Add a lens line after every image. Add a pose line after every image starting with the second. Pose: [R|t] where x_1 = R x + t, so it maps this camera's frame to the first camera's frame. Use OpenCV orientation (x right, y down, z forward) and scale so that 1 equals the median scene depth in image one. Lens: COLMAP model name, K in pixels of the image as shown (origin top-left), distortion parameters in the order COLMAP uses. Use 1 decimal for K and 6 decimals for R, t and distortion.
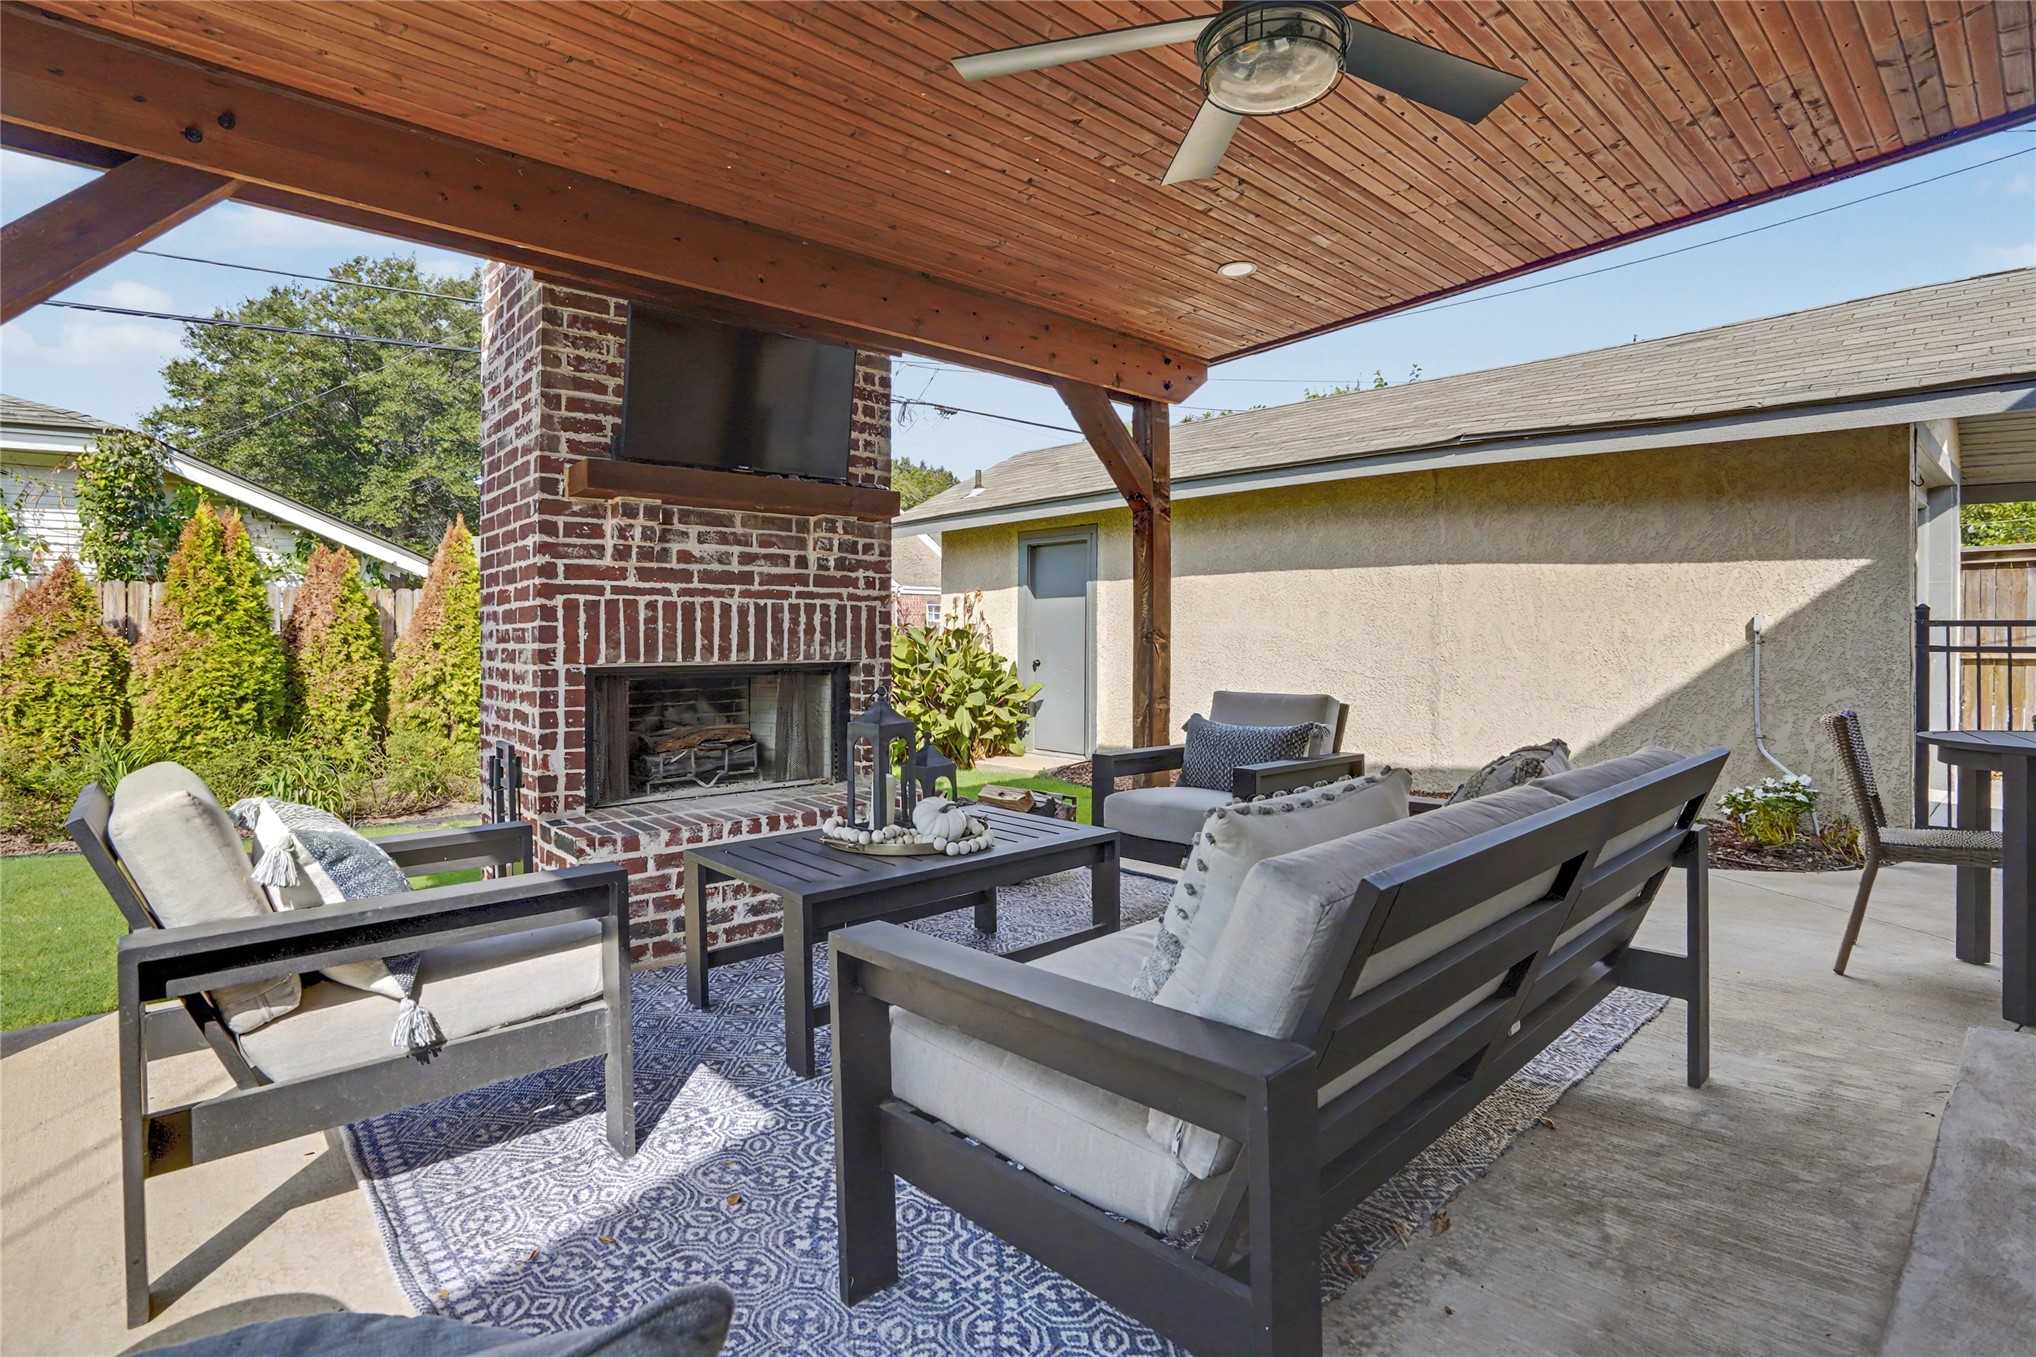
lens RADIAL K [[1001.1, 0, 974.1], [0, 1001.1, 640.2], [0, 0, 1]] dist [-0.020582, -0.000370]
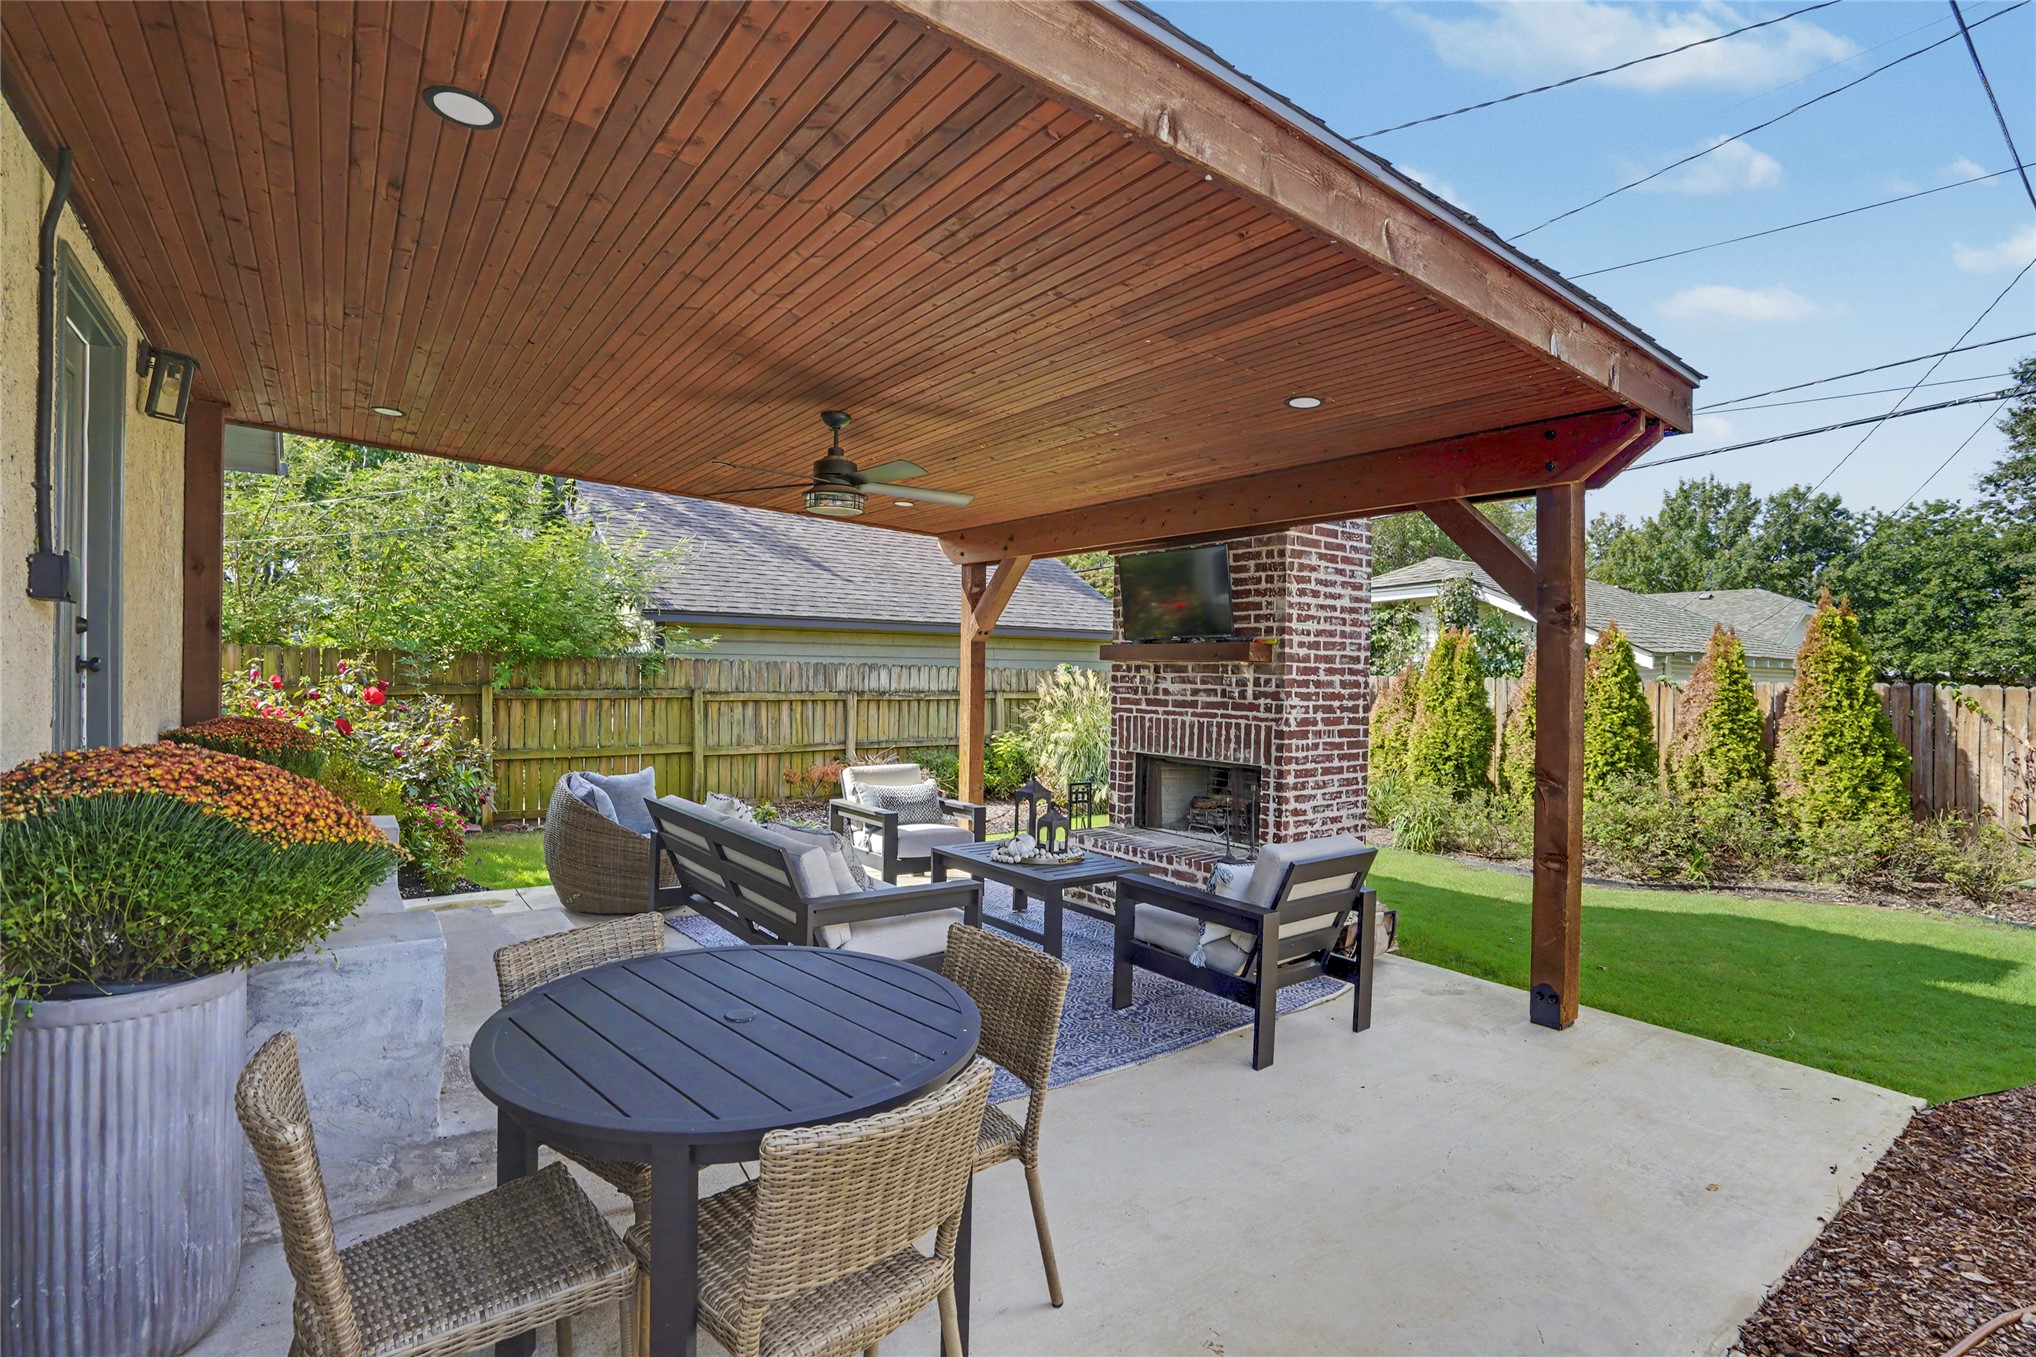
lens RADIAL K [[949.4, 0, 1010.1], [0, 949.4, 672.1], [0, 0, 1]] dist [-0.030201, 0.002285]
pose [[-0.076614, 0.002135, -0.997059, 1.230040], [-0.017567, 0.999840, 0.003491, -0.108089], [0.996906, 0.017783, -0.076564, 0.786971]]
